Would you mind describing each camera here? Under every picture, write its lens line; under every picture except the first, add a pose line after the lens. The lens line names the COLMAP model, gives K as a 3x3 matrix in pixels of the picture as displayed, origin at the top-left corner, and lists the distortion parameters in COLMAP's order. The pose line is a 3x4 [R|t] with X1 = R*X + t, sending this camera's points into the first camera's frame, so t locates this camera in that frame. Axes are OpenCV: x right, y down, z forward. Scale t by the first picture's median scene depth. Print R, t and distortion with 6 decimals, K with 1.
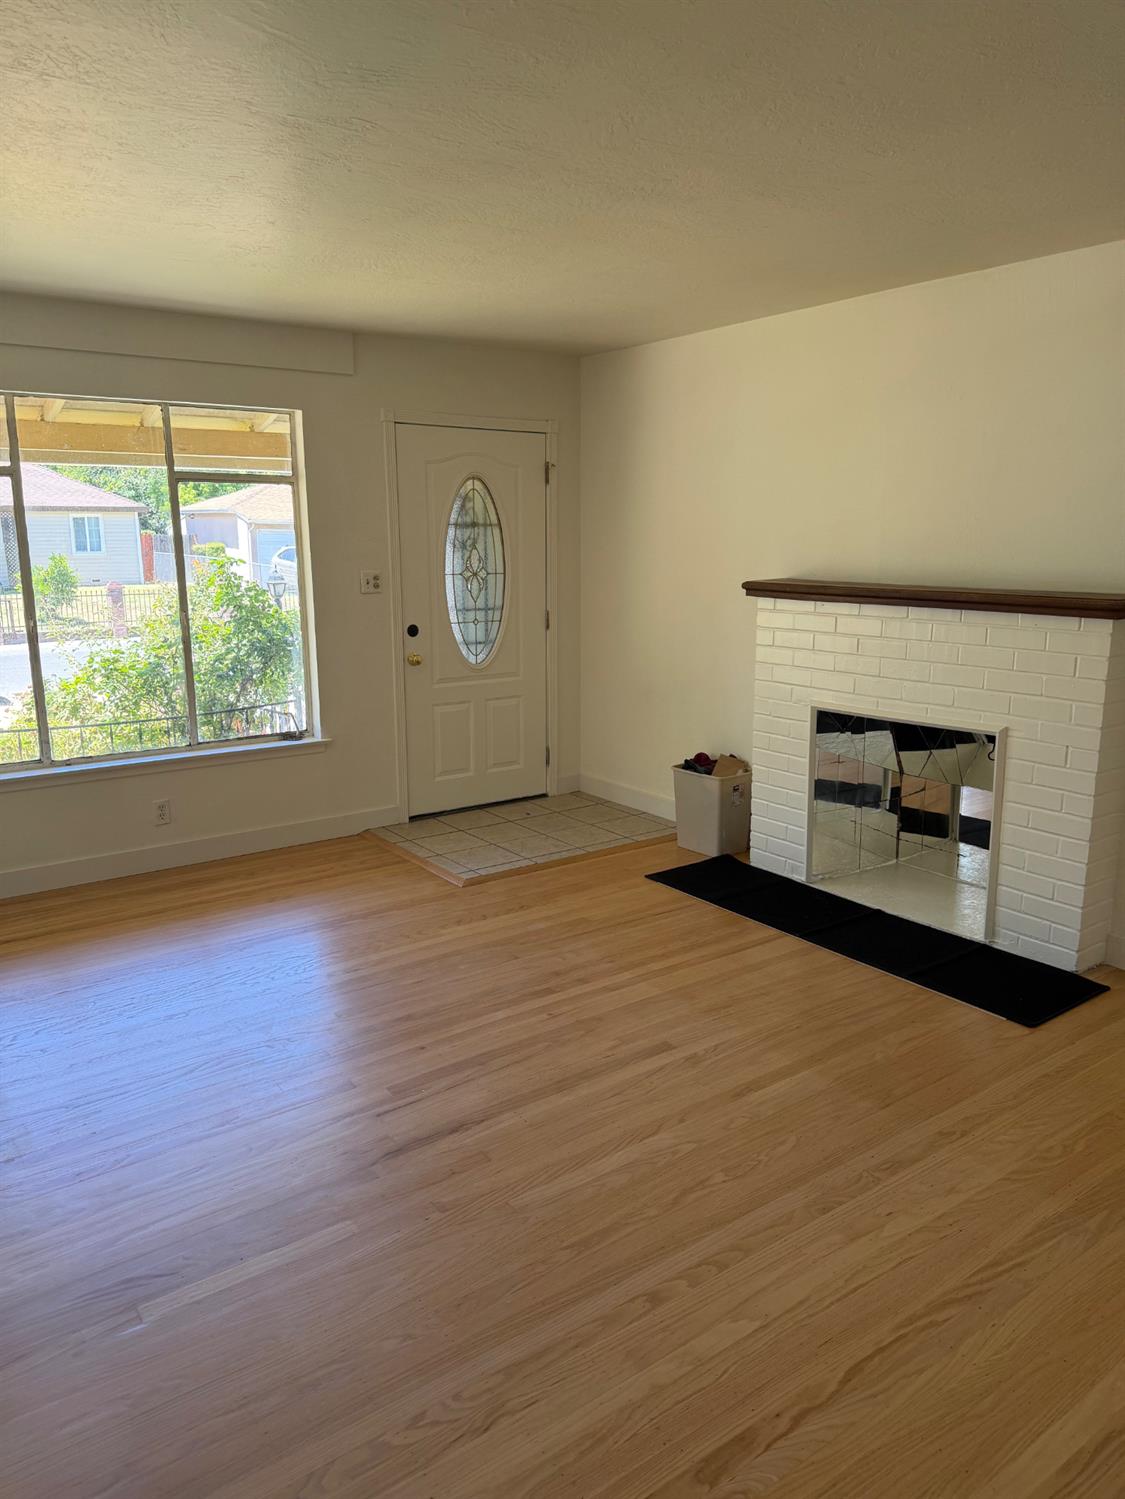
lens RADIAL K [[1016.5, 0, 562.5], [0, 1016.5, 749.5], [0, 0, 1]] dist [0.135827, -0.340070]
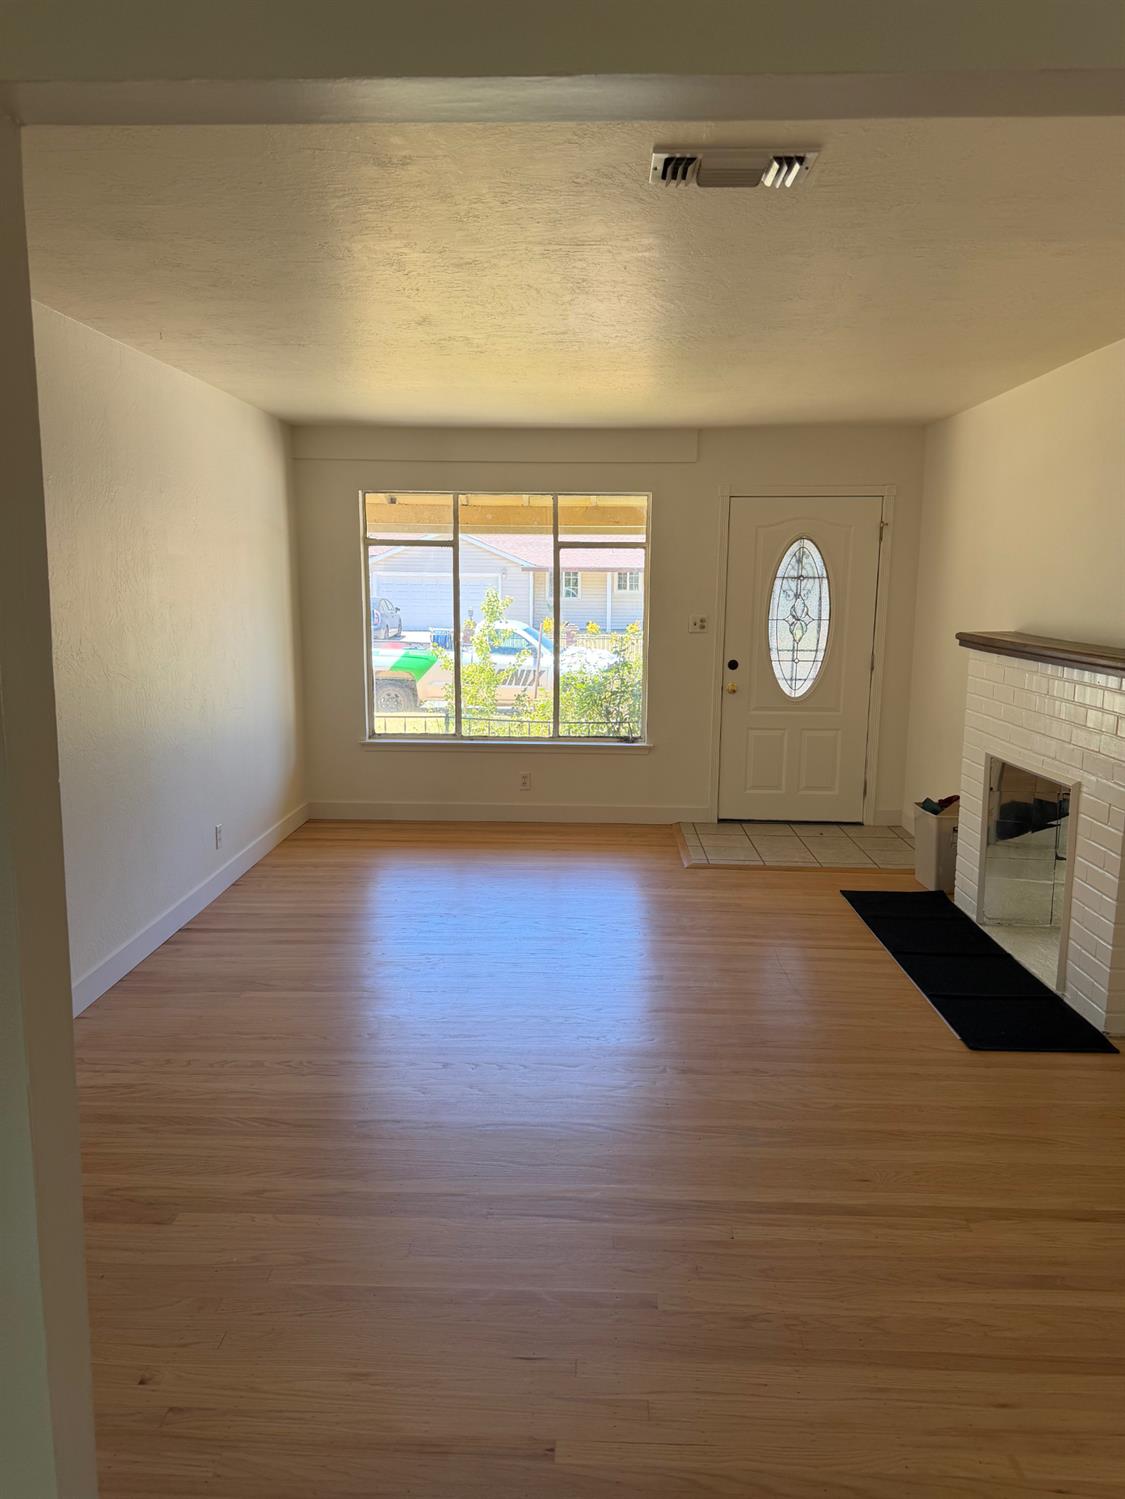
lens RADIAL K [[1016.5, 0, 562.5], [0, 1016.5, 749.5], [0, 0, 1]] dist [0.135827, -0.340070]
pose [[0.799028, 0.107057, -0.591686, 0.463781], [-0.132448, 0.991190, 0.000480, 0.010287], [0.586525, 0.077984, 0.806168, -0.093098]]
